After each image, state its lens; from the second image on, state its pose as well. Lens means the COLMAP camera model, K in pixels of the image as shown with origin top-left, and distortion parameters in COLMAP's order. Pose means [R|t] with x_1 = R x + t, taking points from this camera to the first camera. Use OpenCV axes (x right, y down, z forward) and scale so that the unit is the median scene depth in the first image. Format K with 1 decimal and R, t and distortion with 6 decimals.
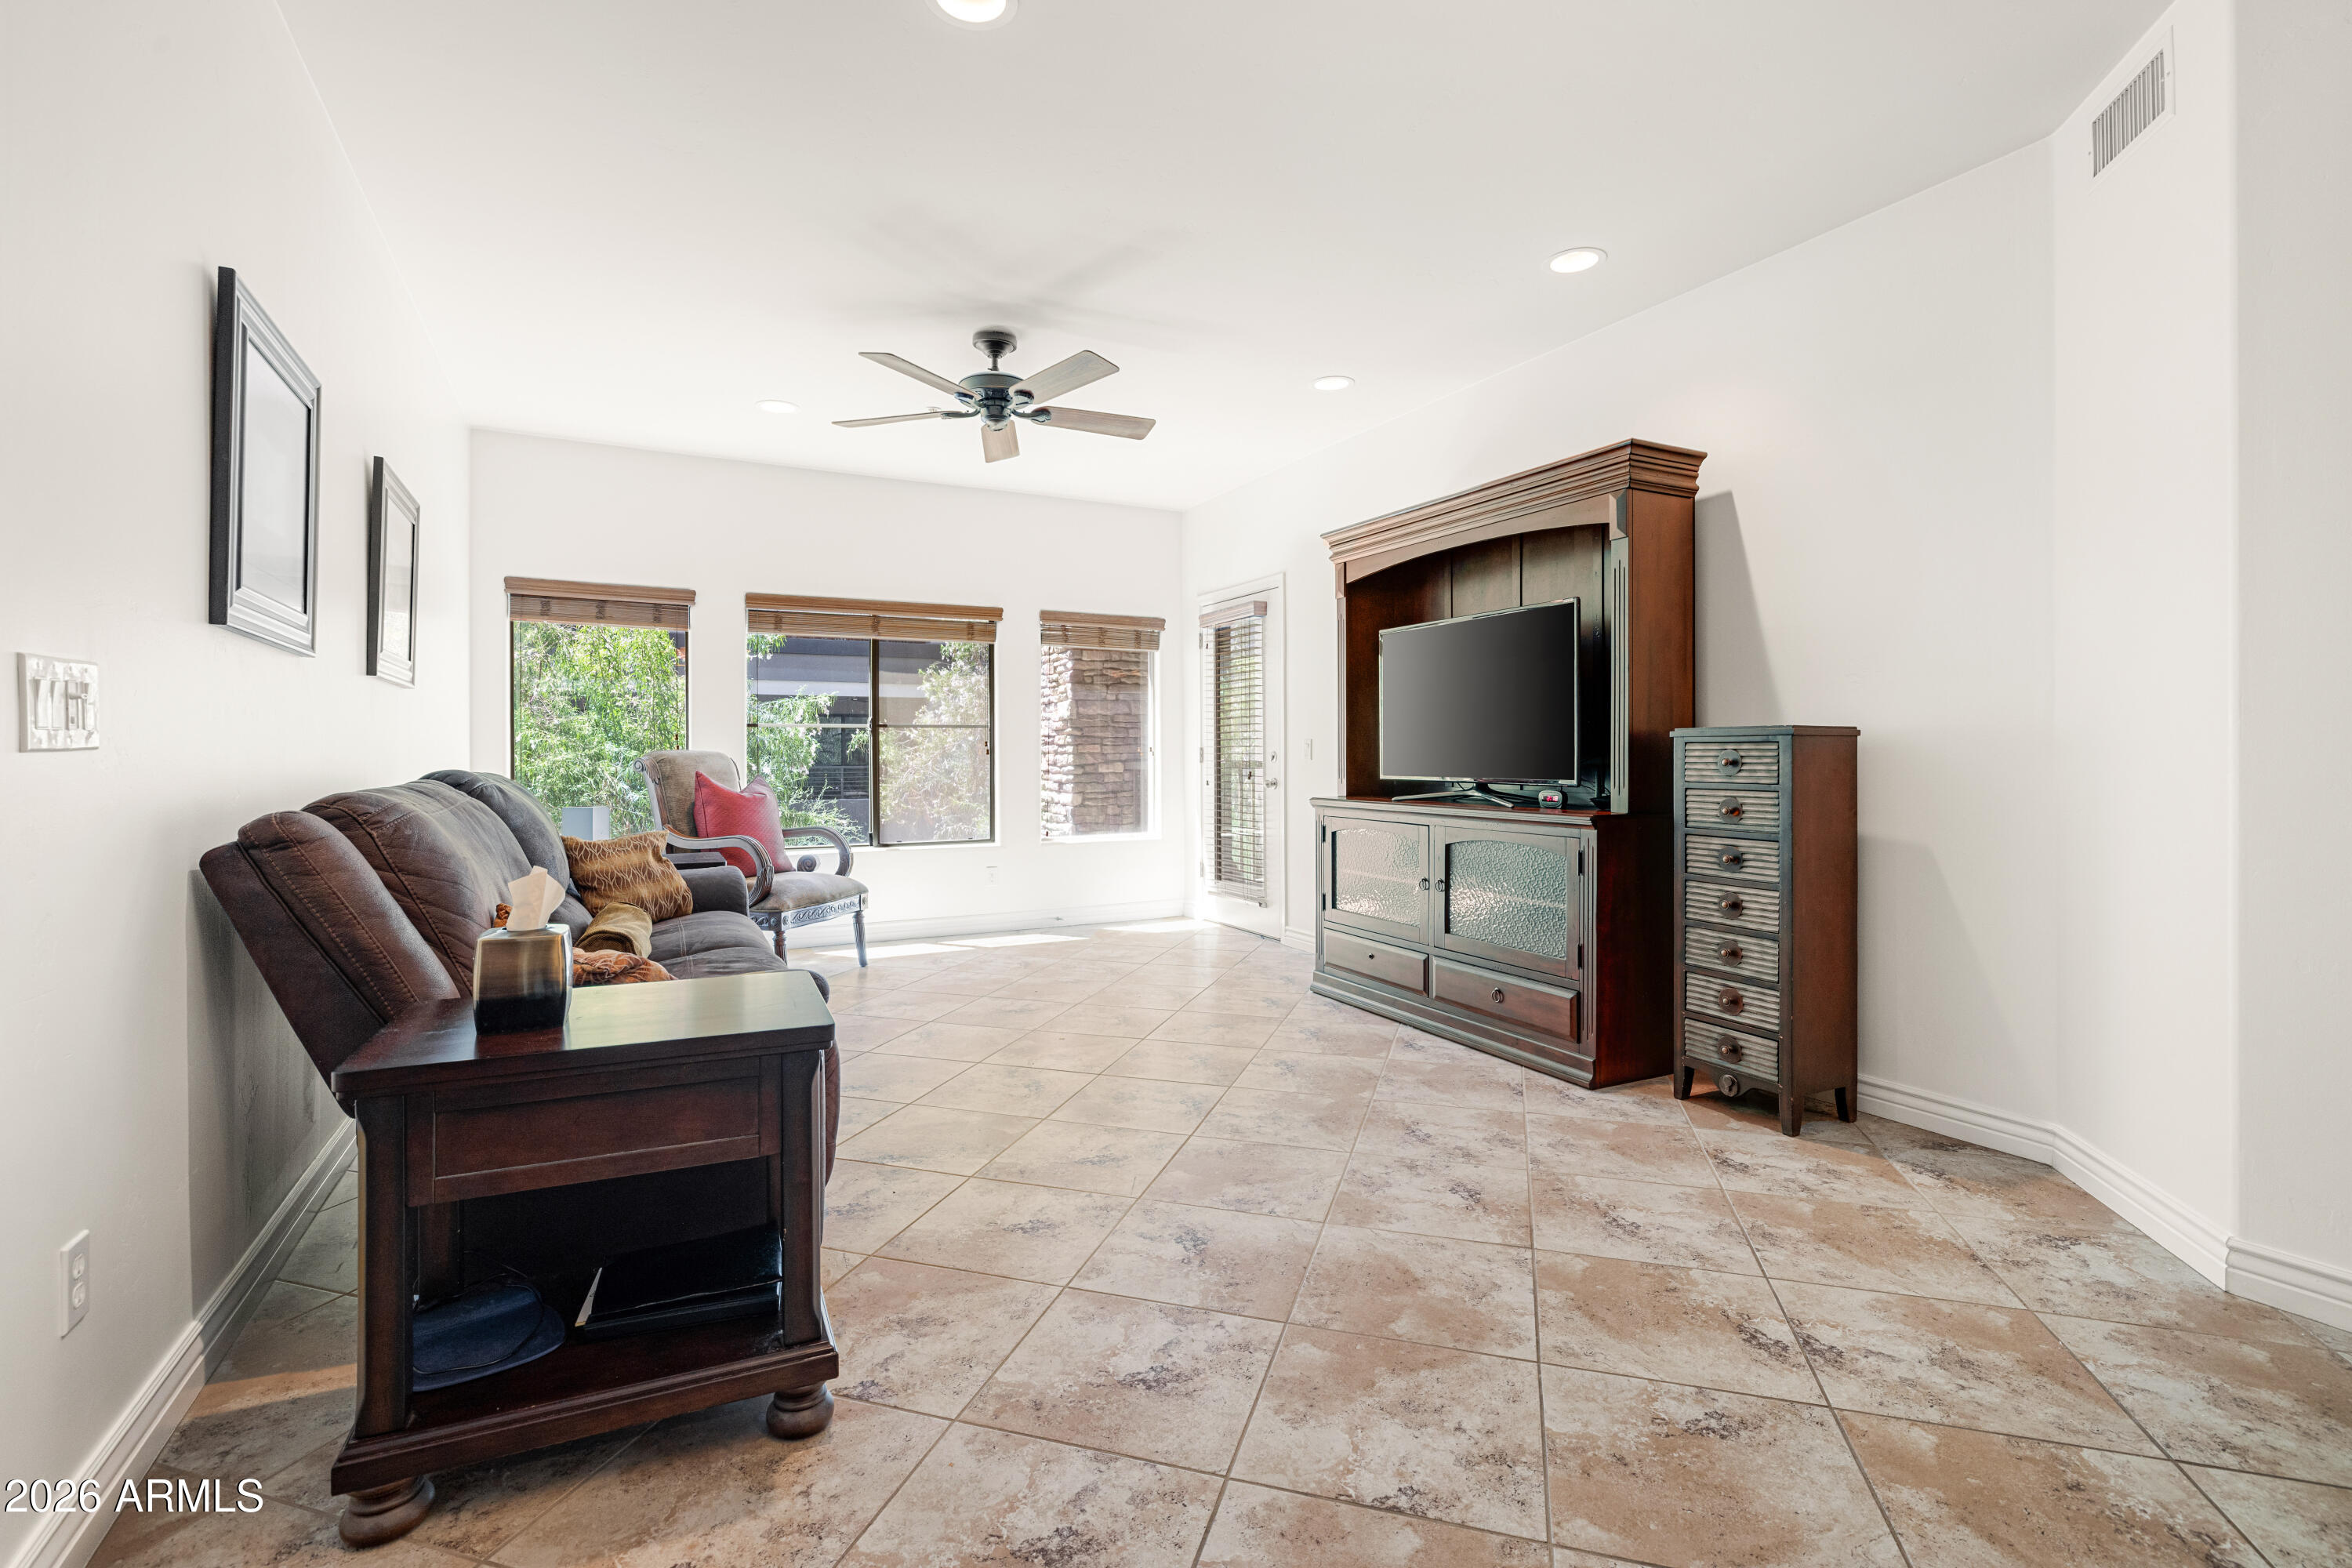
lens RADIAL K [[1051.3, 0, 1197.7], [0, 1051.3, 746.5], [0, 0, 1]] dist [-0.005689, 0.000667]
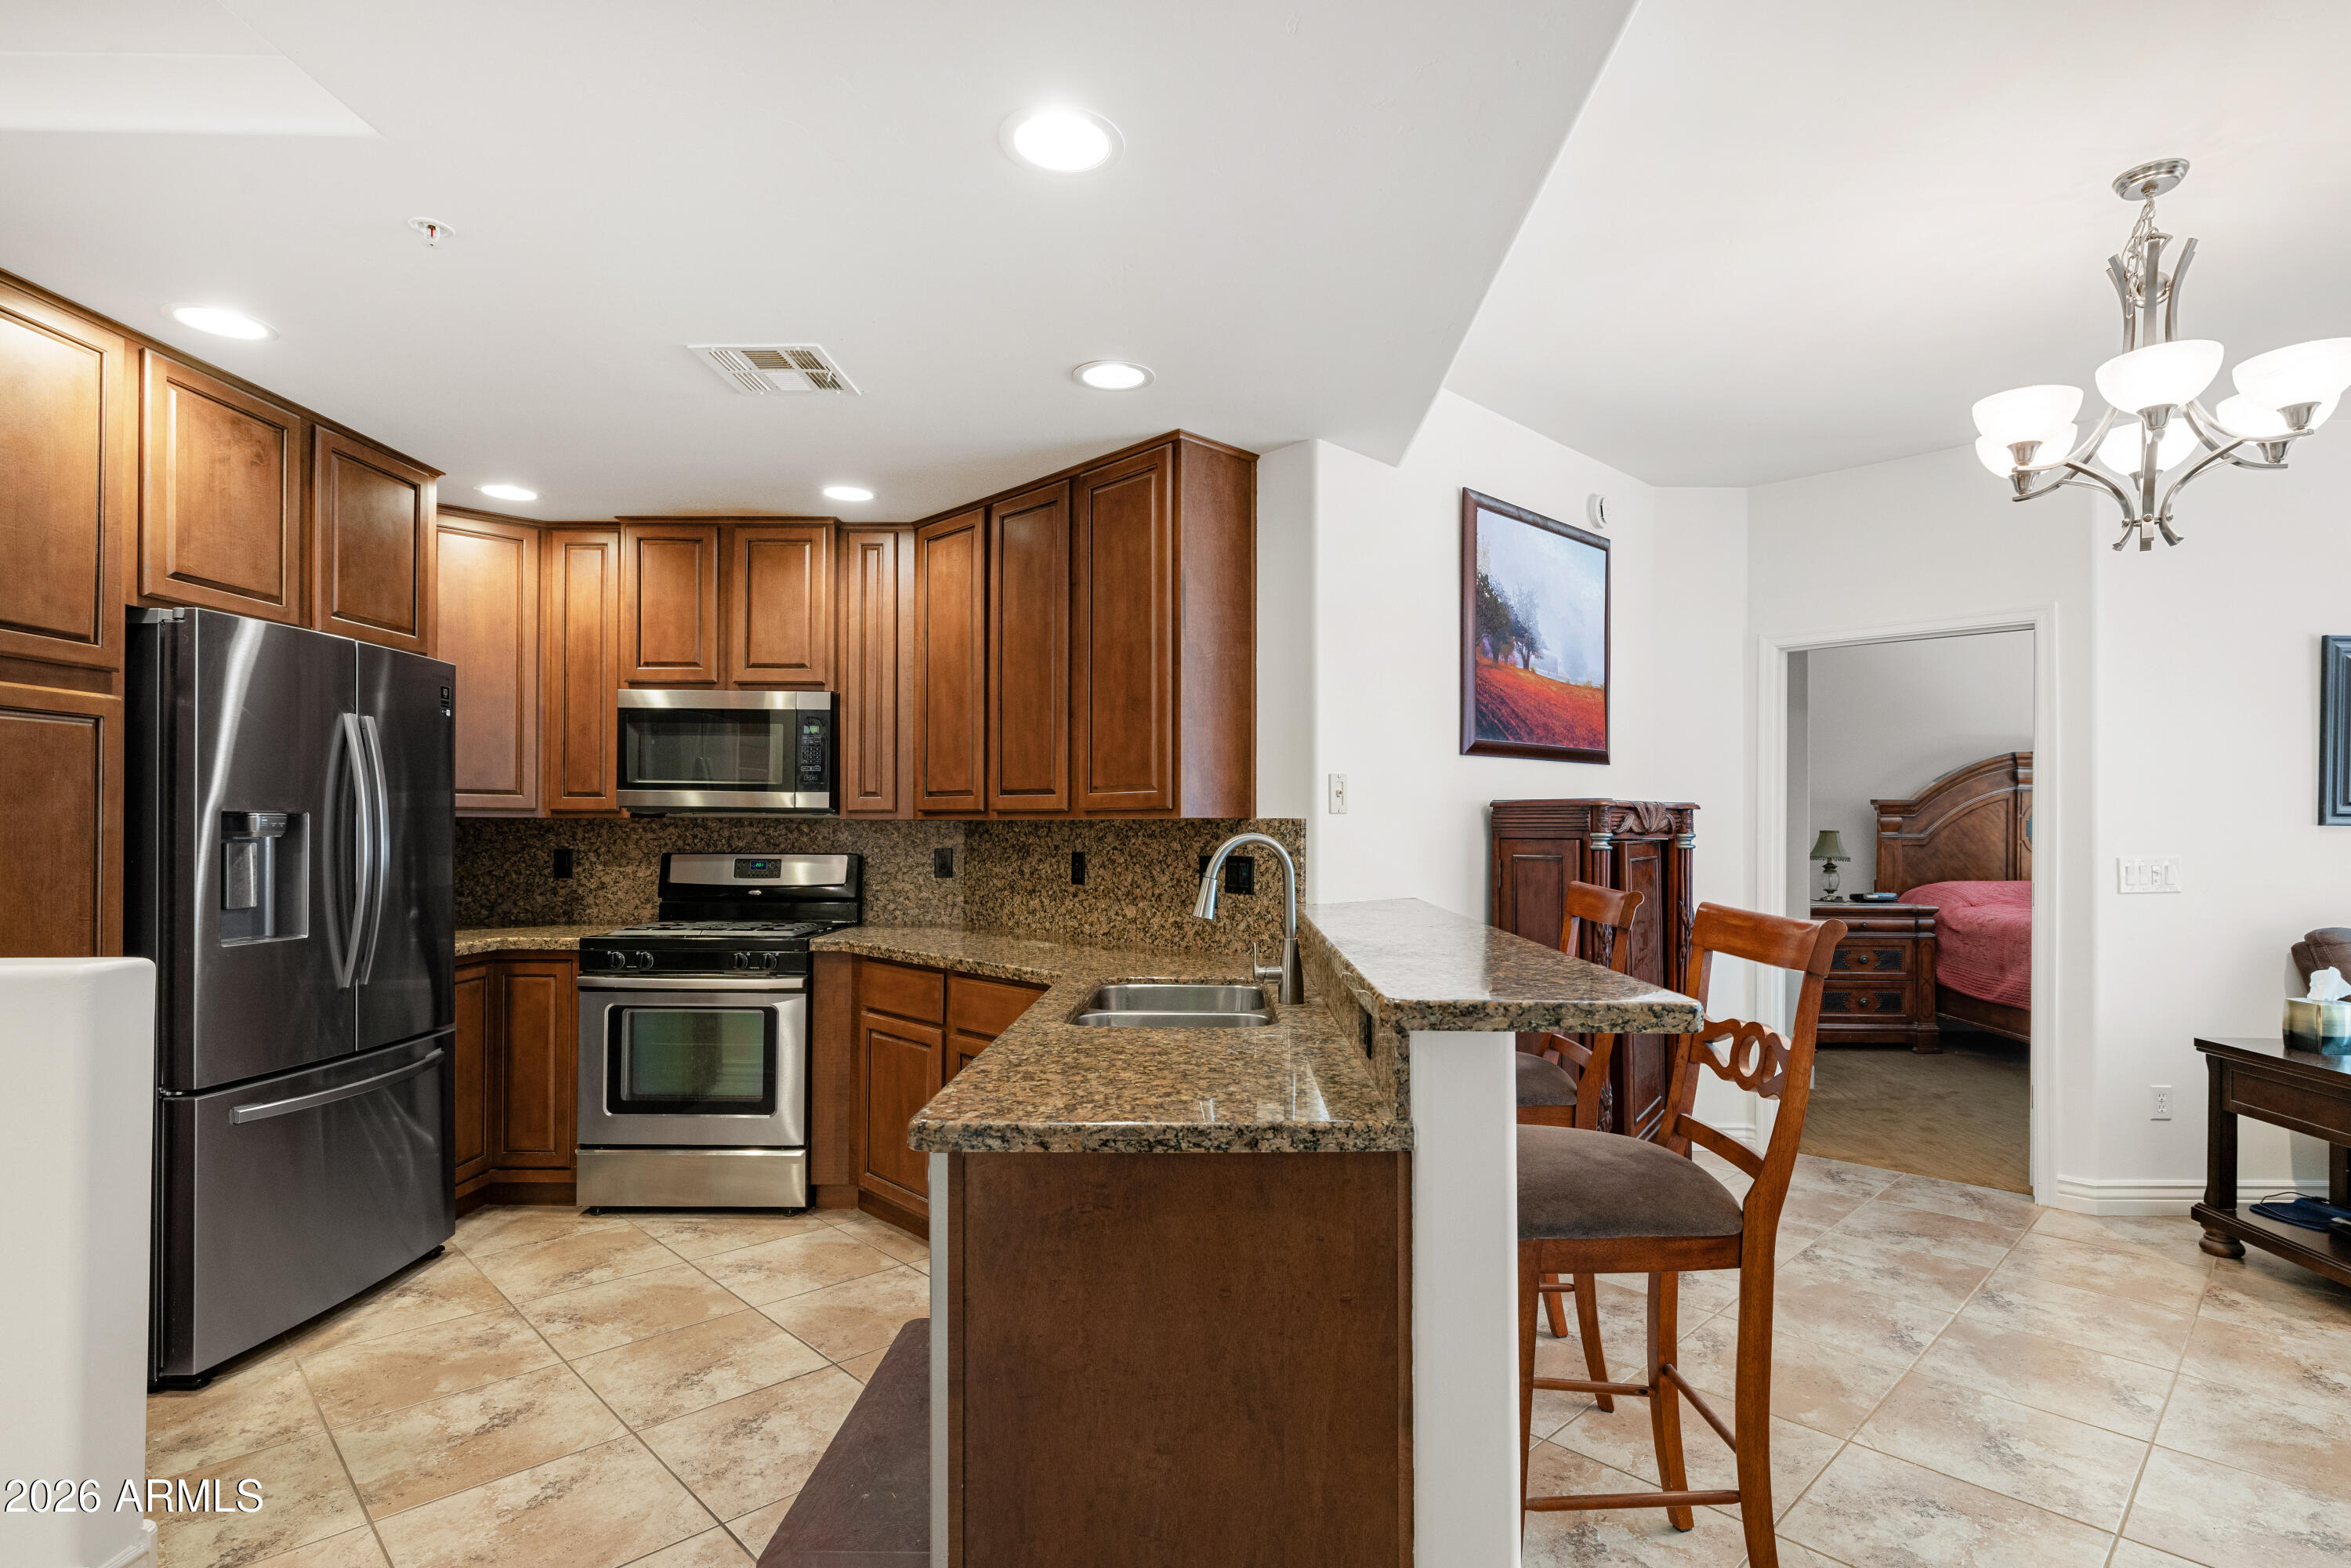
lens RADIAL K [[1165.7, 0, 1223.1], [0, 1165.7, 819.4], [0, 0, 1]] dist [-0.005780, 0.002553]
pose [[-0.451725, -0.001813, -0.892155, 1.000735], [0.004930, 0.999978, -0.004528, -0.069026], [0.892144, -0.006444, -0.451706, 0.104474]]
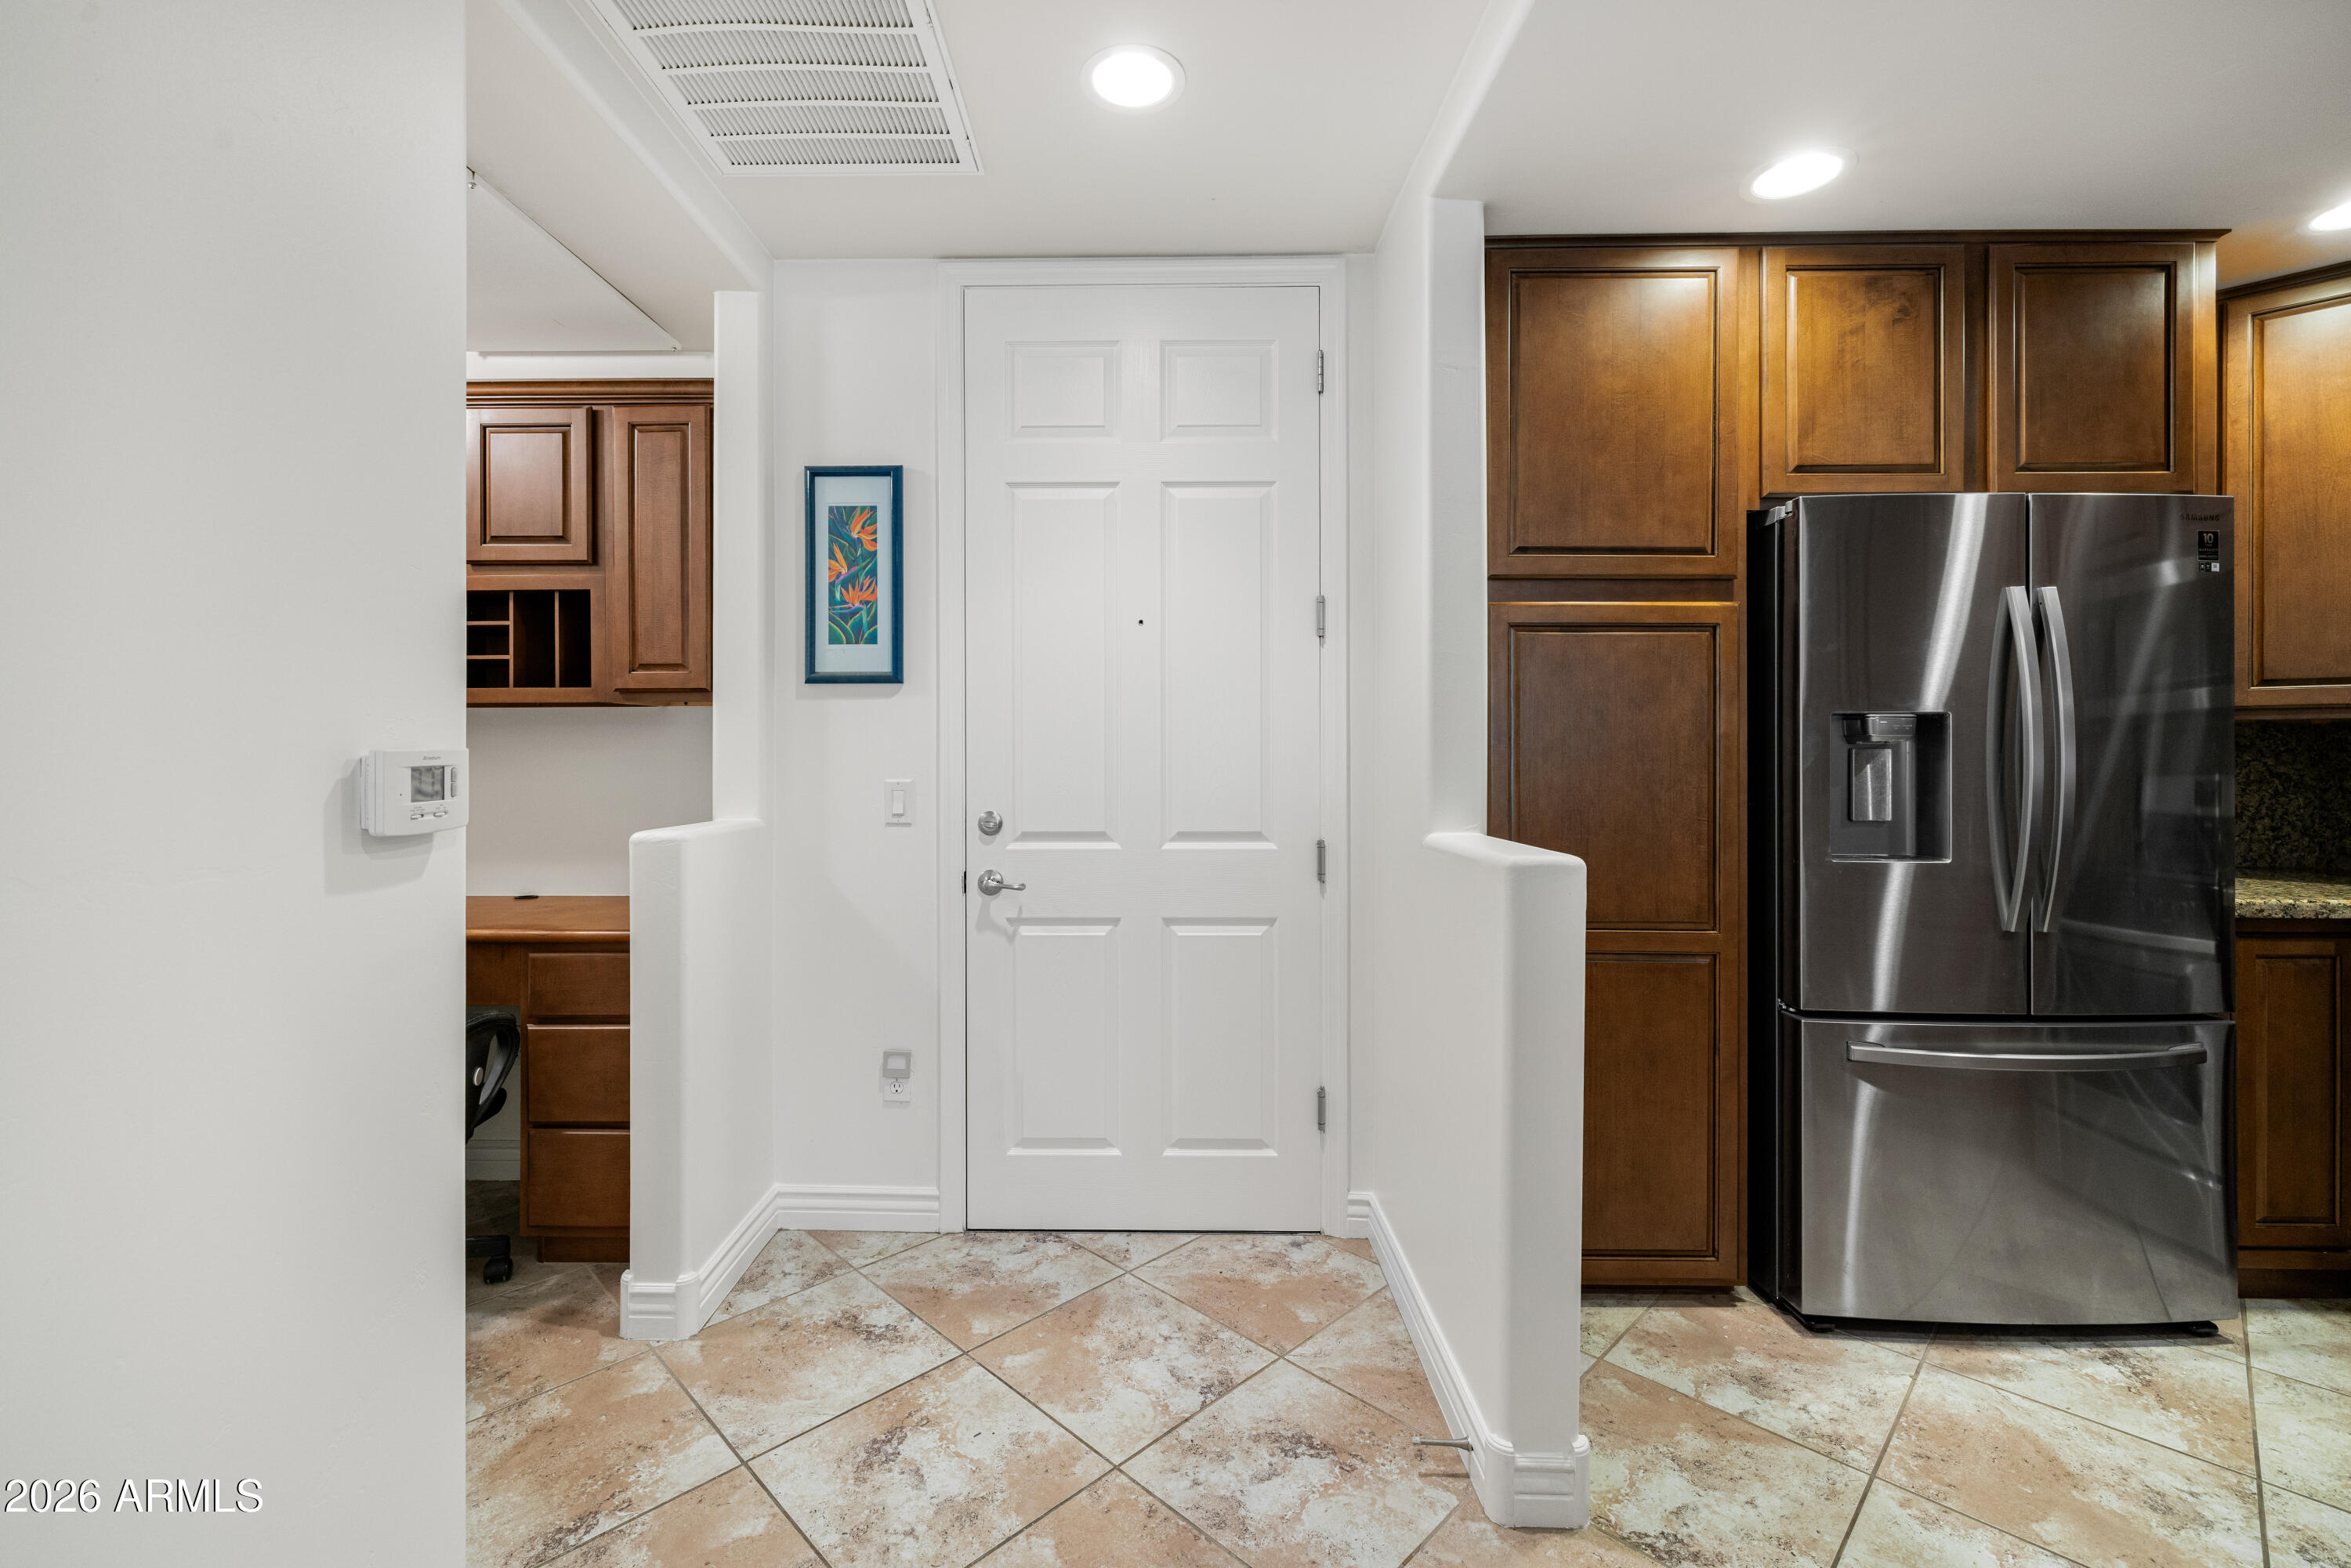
lens RADIAL K [[1021.0, 0, 1141.8], [0, 1021.0, 750.8], [0, 0, 1]] dist [-0.000811, 0.001093]
pose [[-0.880394, 0.004349, 0.474224, 0.695624], [0.001058, 0.999973, -0.007206, -0.054643], [-0.474243, -0.005842, -0.880375, -0.088535]]
